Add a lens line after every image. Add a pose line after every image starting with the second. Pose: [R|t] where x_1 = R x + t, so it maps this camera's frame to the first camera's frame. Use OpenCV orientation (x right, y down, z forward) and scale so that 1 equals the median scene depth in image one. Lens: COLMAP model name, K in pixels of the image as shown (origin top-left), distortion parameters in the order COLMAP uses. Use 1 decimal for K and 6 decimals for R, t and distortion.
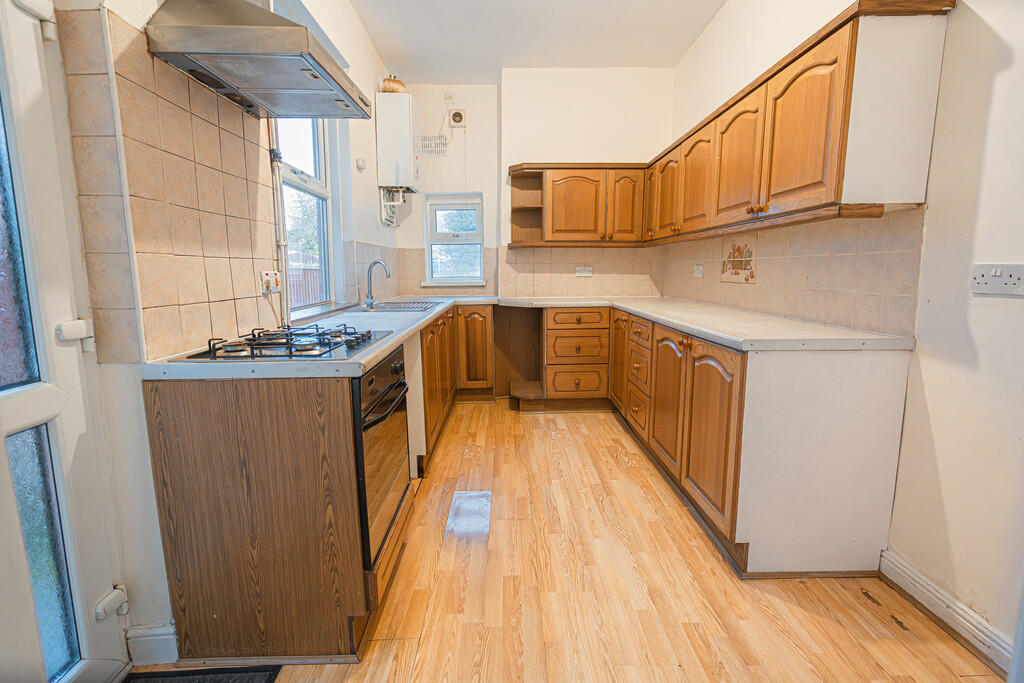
lens RADIAL K [[468.5, 0, 507.1], [0, 468.5, 335.5], [0, 0, 1]] dist [-0.002962, 0.002962]
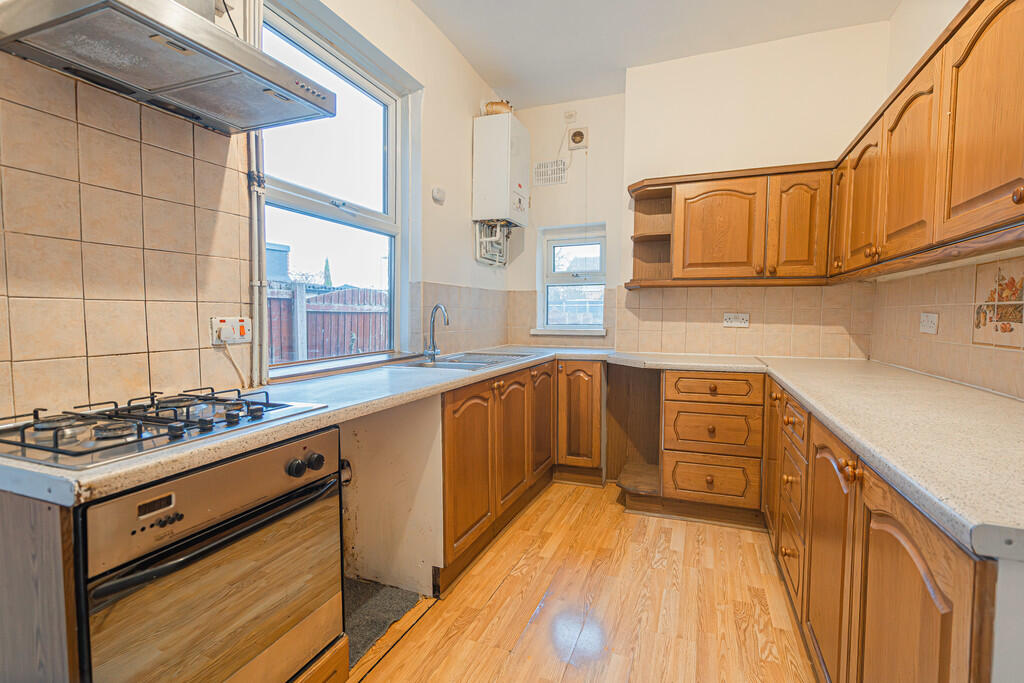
lens RADIAL K [[468.5, 0, 516.2], [0, 468.5, 338.5], [0, 0, 1]] dist [-0.002962, 0.002962]
pose [[0.924028, 0.028976, -0.381225, 0.142970], [-0.061821, 0.995326, -0.074191, -0.038530], [0.377294, 0.092122, 0.921500, 0.240561]]
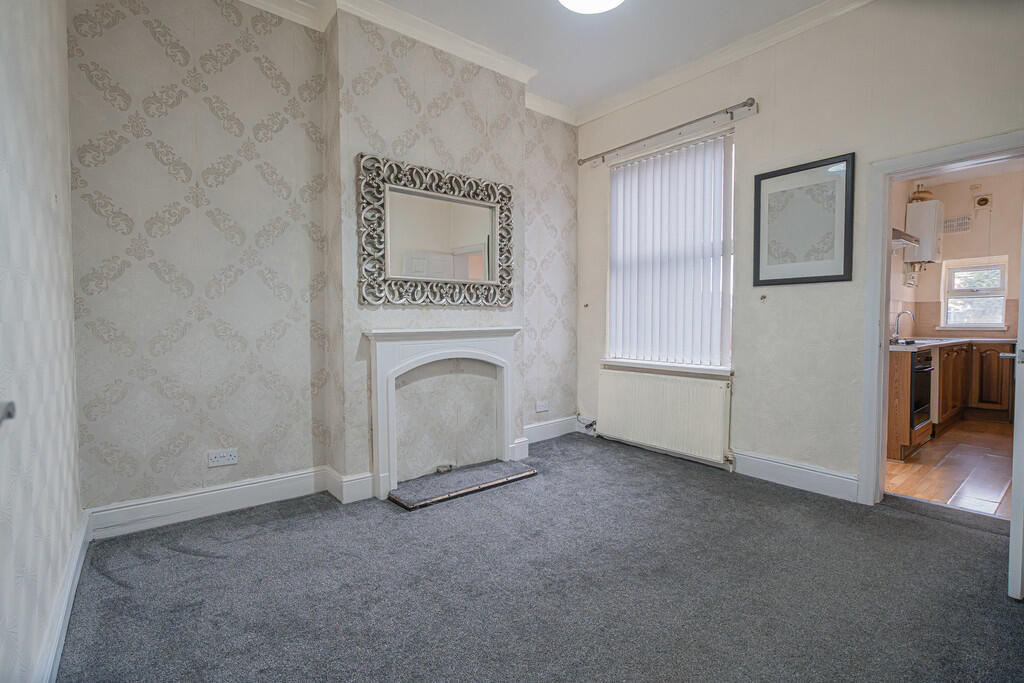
lens RADIAL K [[468.5, 0, 503.7], [0, 468.5, 340.0], [0, 0, 1]] dist [-0.002962, 0.002962]
pose [[0.619257, 0.035506, -0.784385, 0.120747], [-0.114266, 0.992417, -0.045288, 0.147896], [0.776829, 0.117673, 0.618619, -0.918186]]
